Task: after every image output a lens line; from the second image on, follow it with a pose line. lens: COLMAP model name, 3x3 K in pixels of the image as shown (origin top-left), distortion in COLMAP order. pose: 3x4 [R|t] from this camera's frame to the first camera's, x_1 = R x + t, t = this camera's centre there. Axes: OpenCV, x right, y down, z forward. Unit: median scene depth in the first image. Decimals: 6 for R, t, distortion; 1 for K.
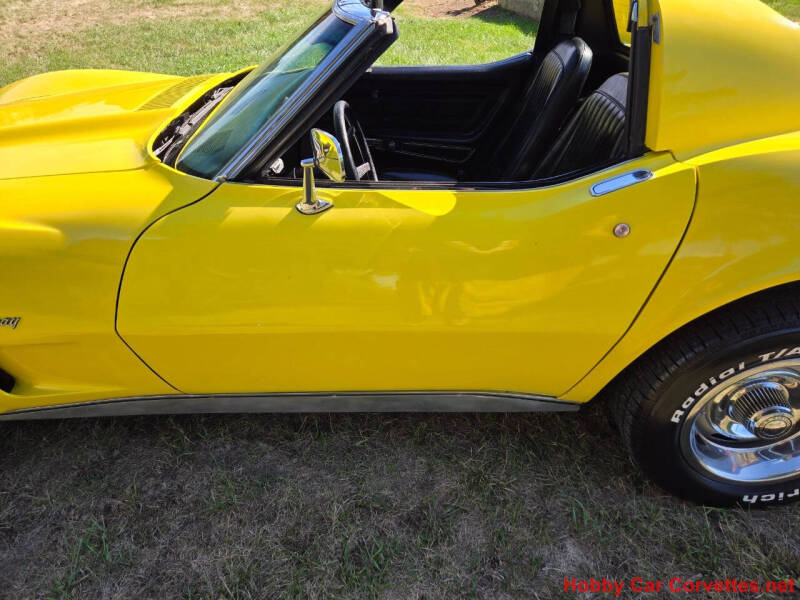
lens RADIAL K [[542.4, 0, 402.0], [0, 542.4, 302.5], [0, 0, 1]] dist [0.043707, -0.024948]
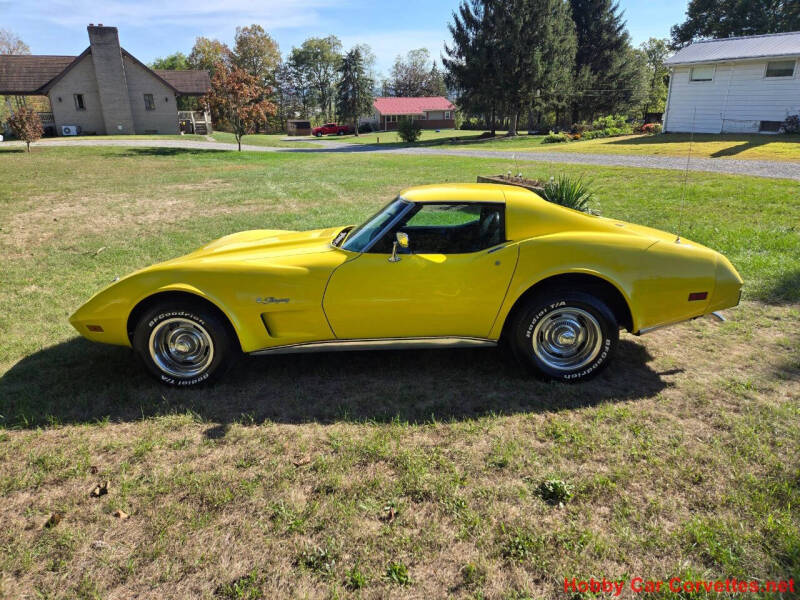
lens RADIAL K [[542.4, 0, 403.1], [0, 542.4, 300.2], [0, 0, 1]] dist [0.043707, -0.024948]
pose [[0.999997, -0.002097, 0.001059, -0.075685], [0.002326, 0.947802, -0.318852, 0.577801], [-0.000335, 0.318853, 0.947804, -1.017592]]
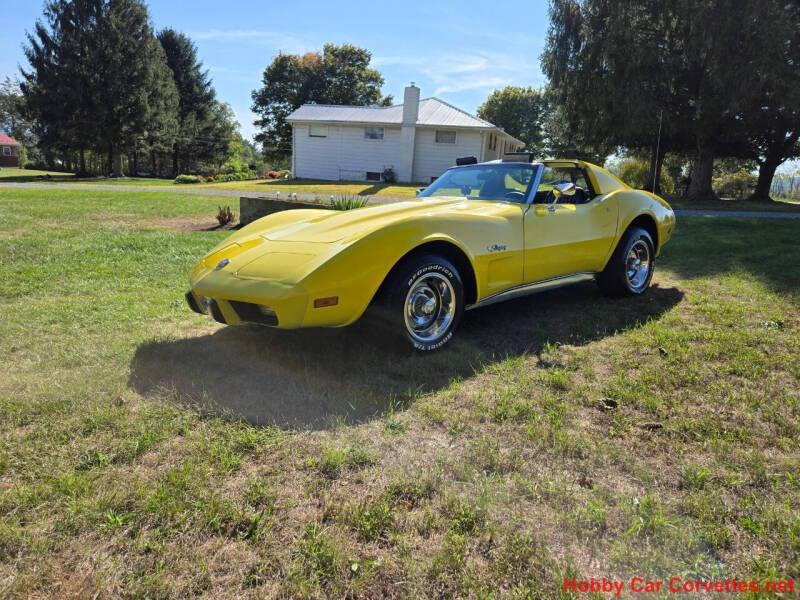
lens RADIAL K [[542.4, 0, 399.3], [0, 542.4, 296.7], [0, 0, 1]] dist [0.043707, -0.024948]
pose [[0.724250, -0.106346, 0.681288, -1.961489], [0.378221, 0.887406, -0.263551, 0.514171], [-0.576551, 0.448554, 0.682926, -0.331106]]
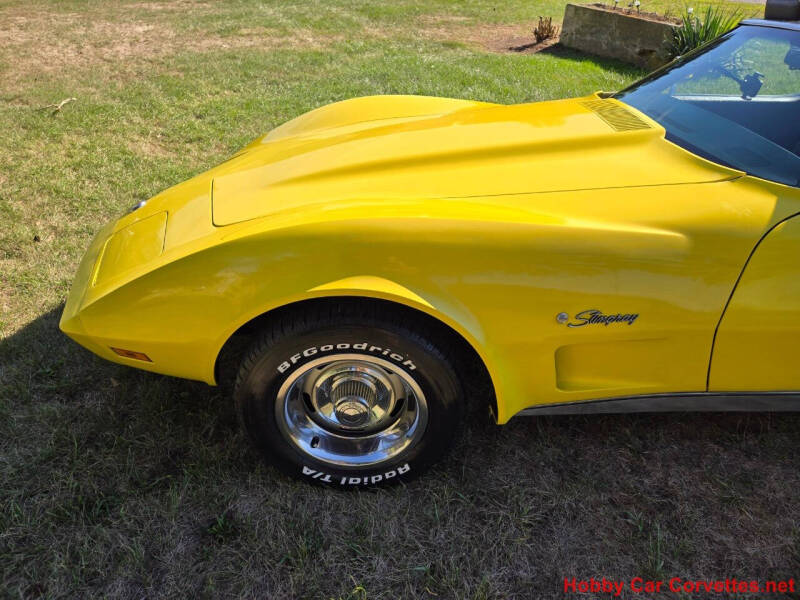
lens RADIAL K [[542.4, 0, 404.5], [0, 542.4, 301.3], [0, 0, 1]] dist [0.043707, -0.024948]
pose [[0.998673, 0.003811, 0.051350, -0.767069], [-0.001124, 0.998633, -0.052251, 0.036447], [-0.051479, 0.052124, 0.997313, -0.034910]]
